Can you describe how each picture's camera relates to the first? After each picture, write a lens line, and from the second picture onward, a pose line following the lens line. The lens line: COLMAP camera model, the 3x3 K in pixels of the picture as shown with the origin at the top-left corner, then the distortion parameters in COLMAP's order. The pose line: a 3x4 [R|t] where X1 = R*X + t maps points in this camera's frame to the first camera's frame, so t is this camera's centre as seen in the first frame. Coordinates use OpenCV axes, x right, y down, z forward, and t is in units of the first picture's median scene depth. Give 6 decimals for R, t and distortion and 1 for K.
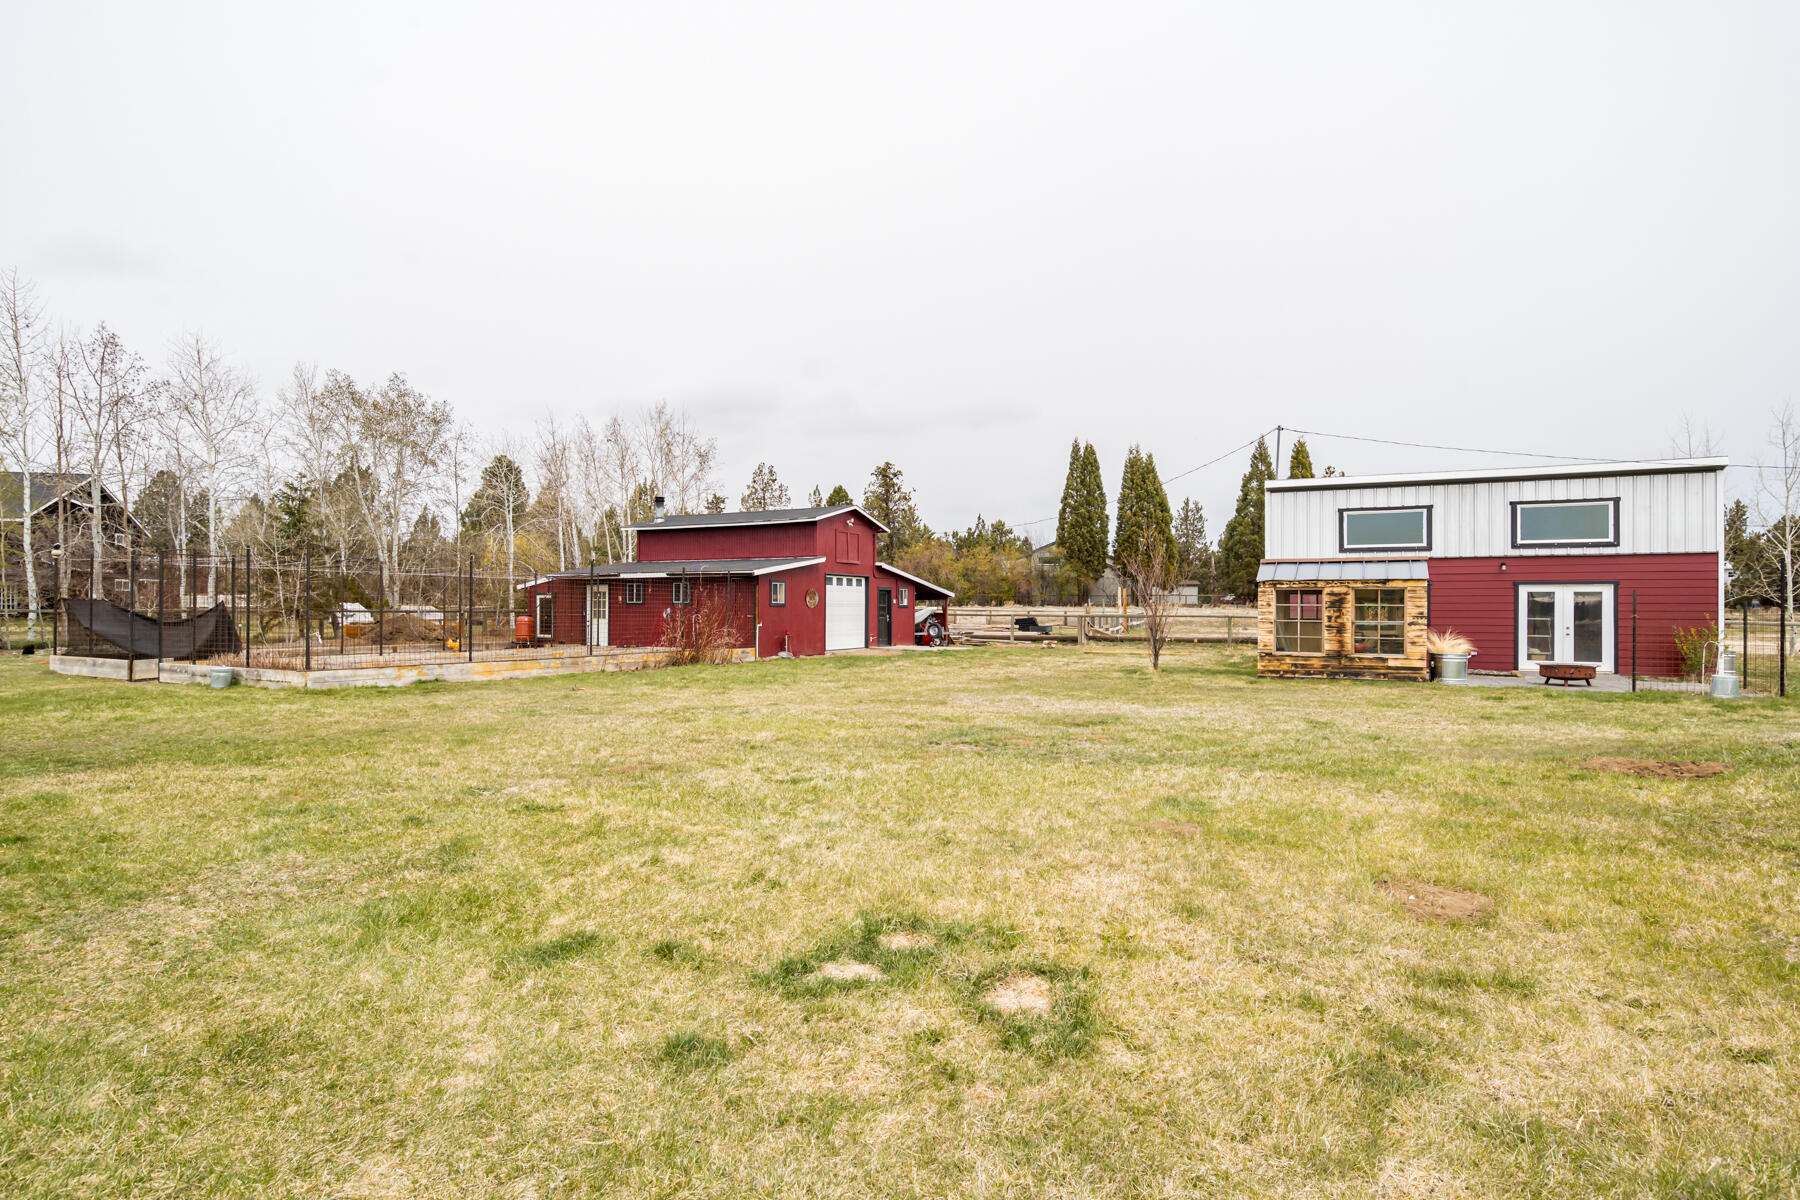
lens RADIAL K [[901.1, 0, 900.7], [0, 901.1, 609.8], [0, 0, 1]] dist [-0.019706, 0.007685]
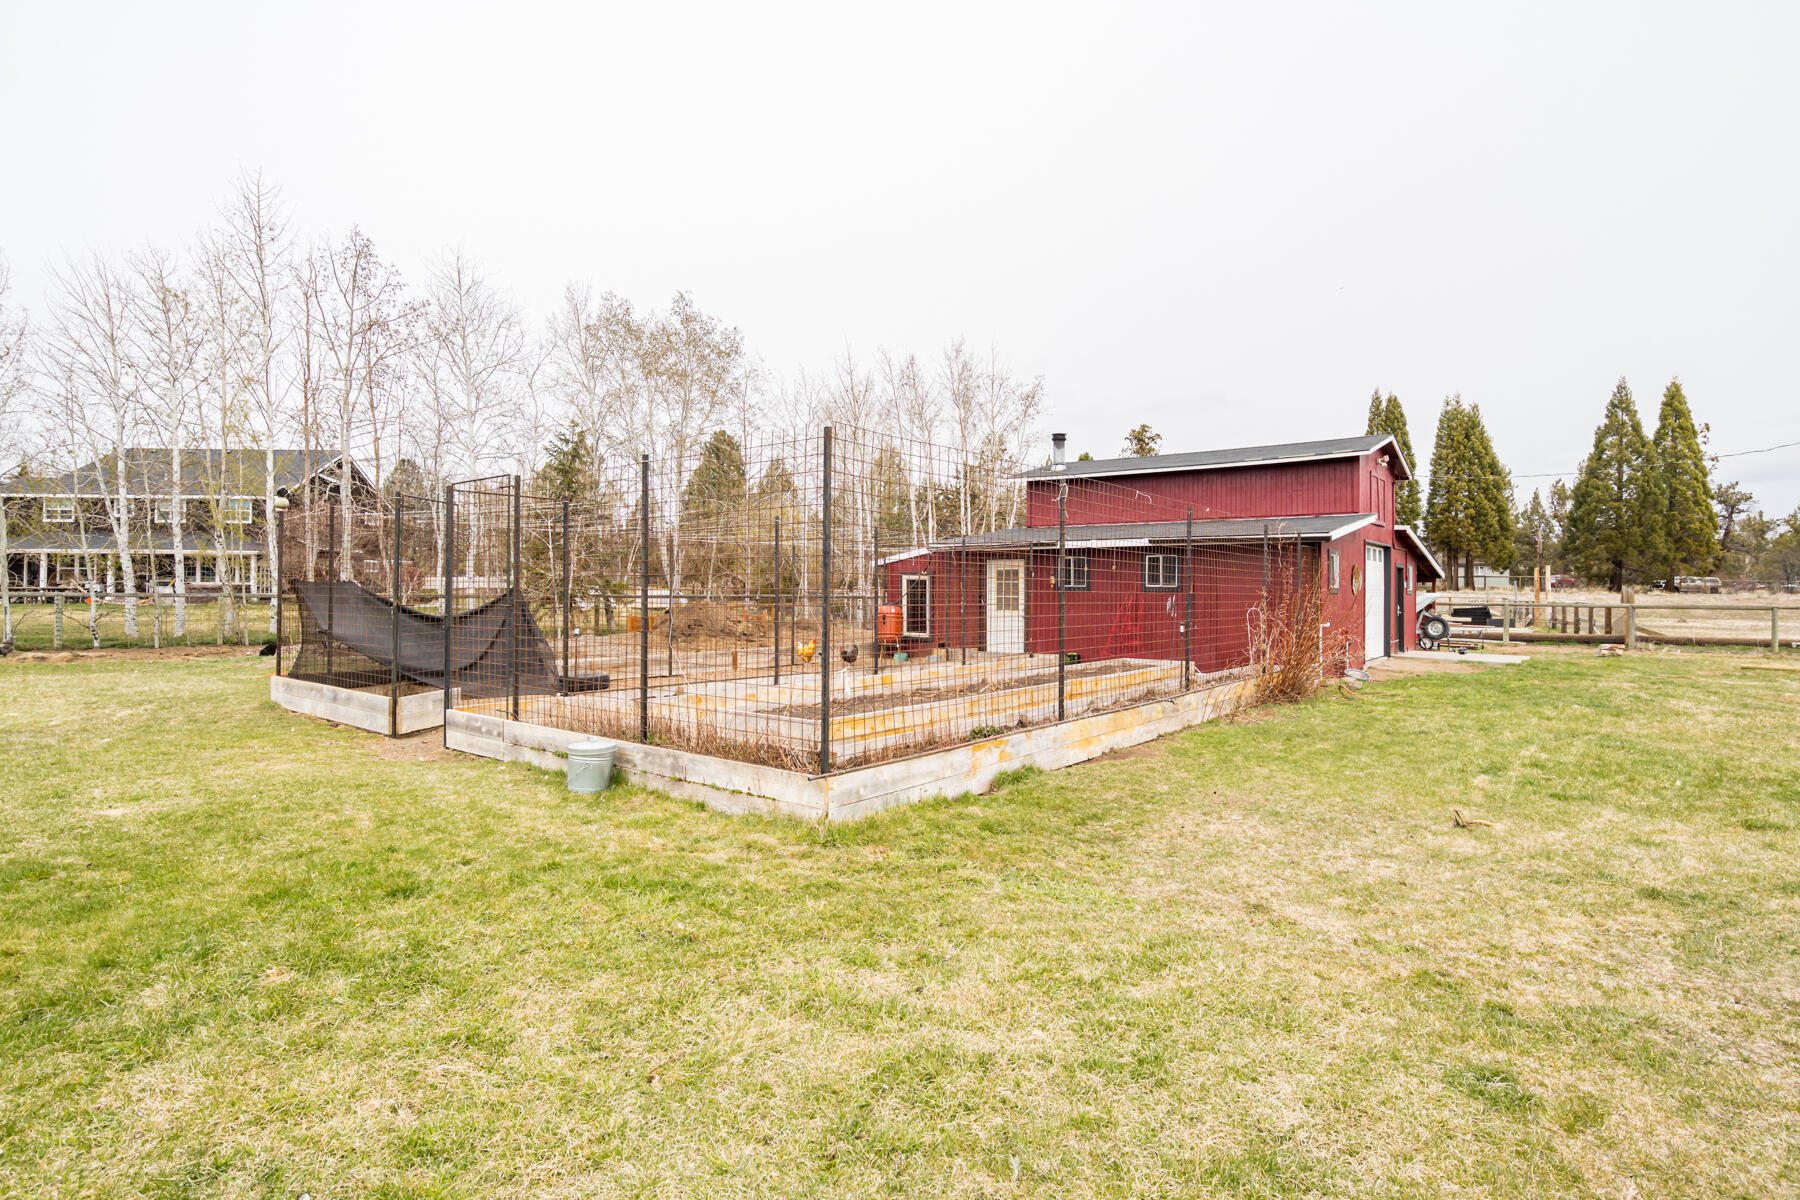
lens RADIAL K [[901.1, 0, 895.7], [0, 901.1, 588.0], [0, 0, 1]] dist [-0.019706, 0.007685]
pose [[0.982560, 0.002416, -0.185930, -0.268050], [-0.003174, 0.999988, -0.003776, -0.003727], [0.185918, 0.004301, 0.982556, 0.302286]]
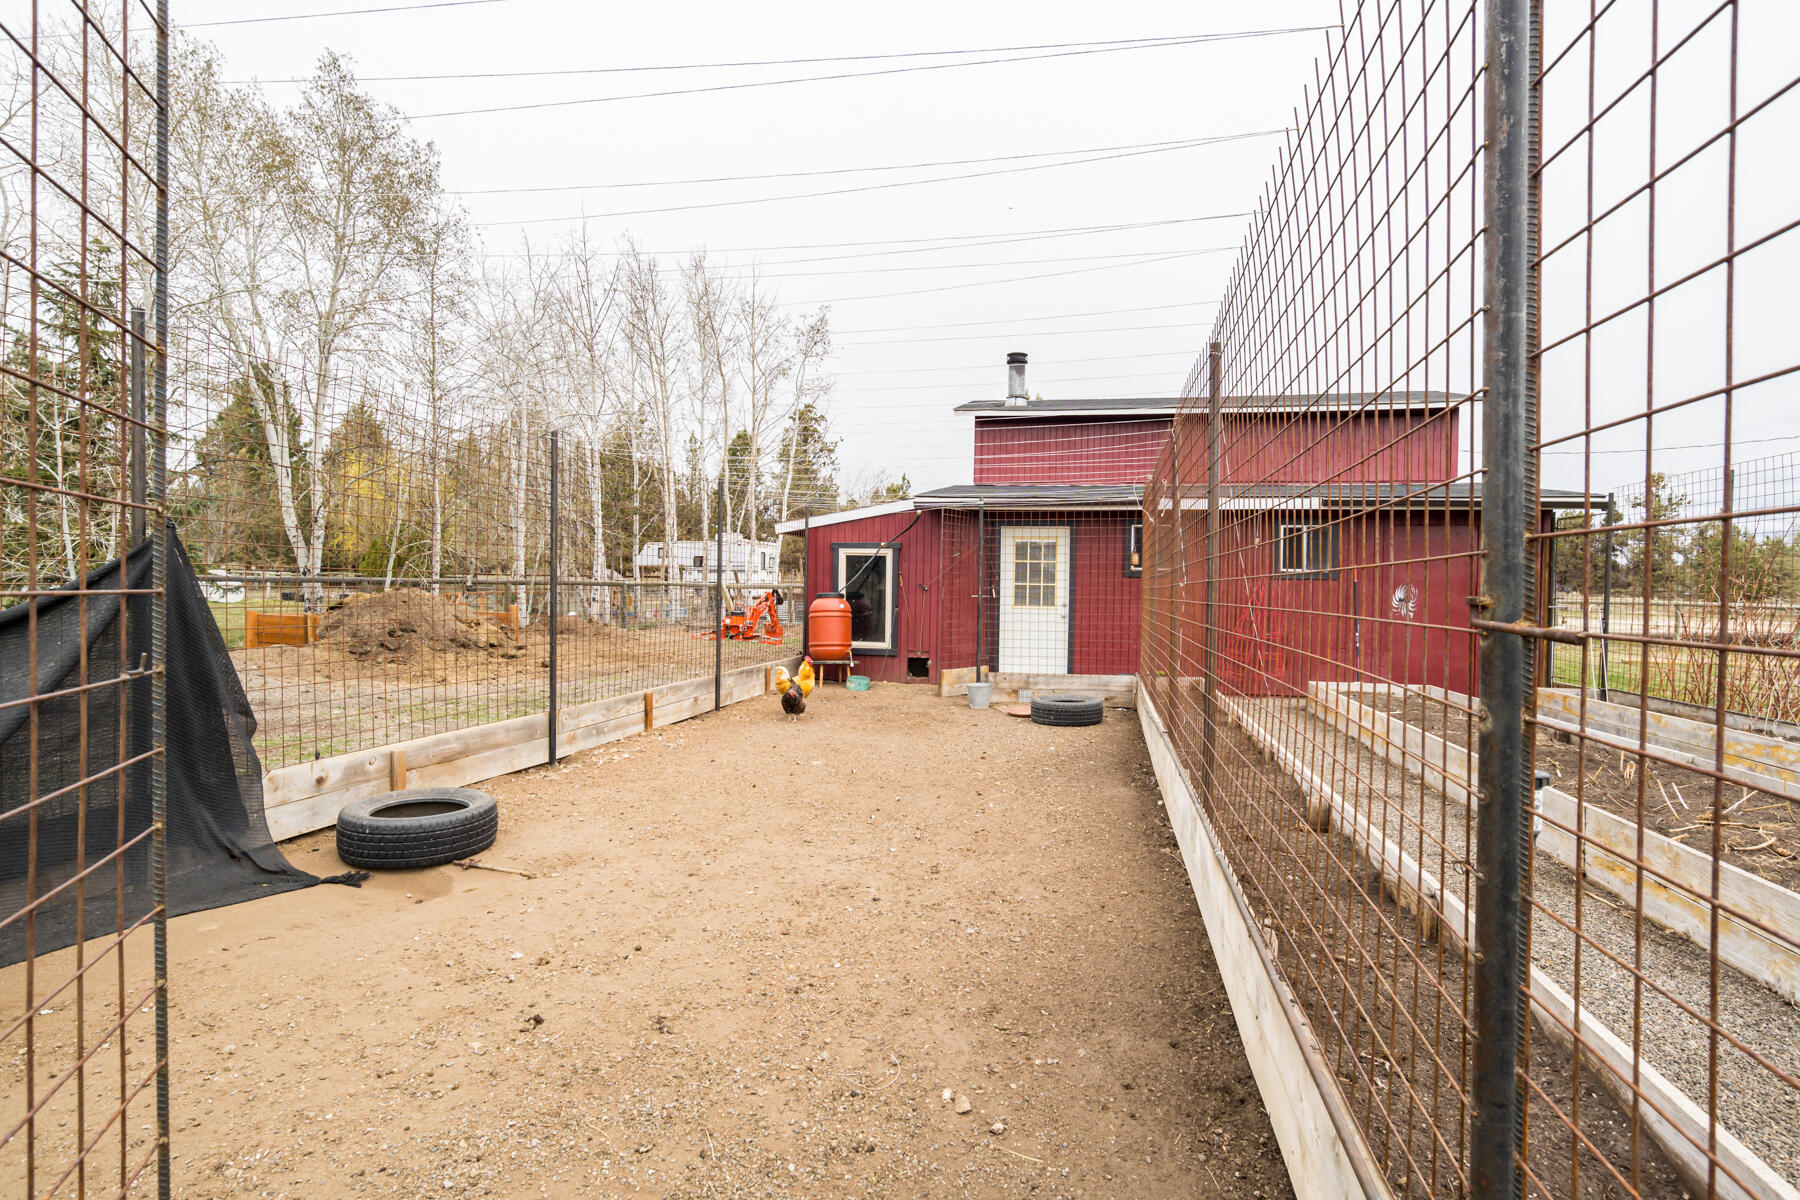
lens RADIAL K [[901.1, 0, 891.3], [0, 901.1, 601.9], [0, 0, 1]] dist [-0.019706, 0.007685]
pose [[0.965224, 0.008894, 0.261273, -0.468328], [-0.014283, 0.999723, 0.018732, 0.000552], [-0.261034, -0.021812, 0.965083, 0.556389]]
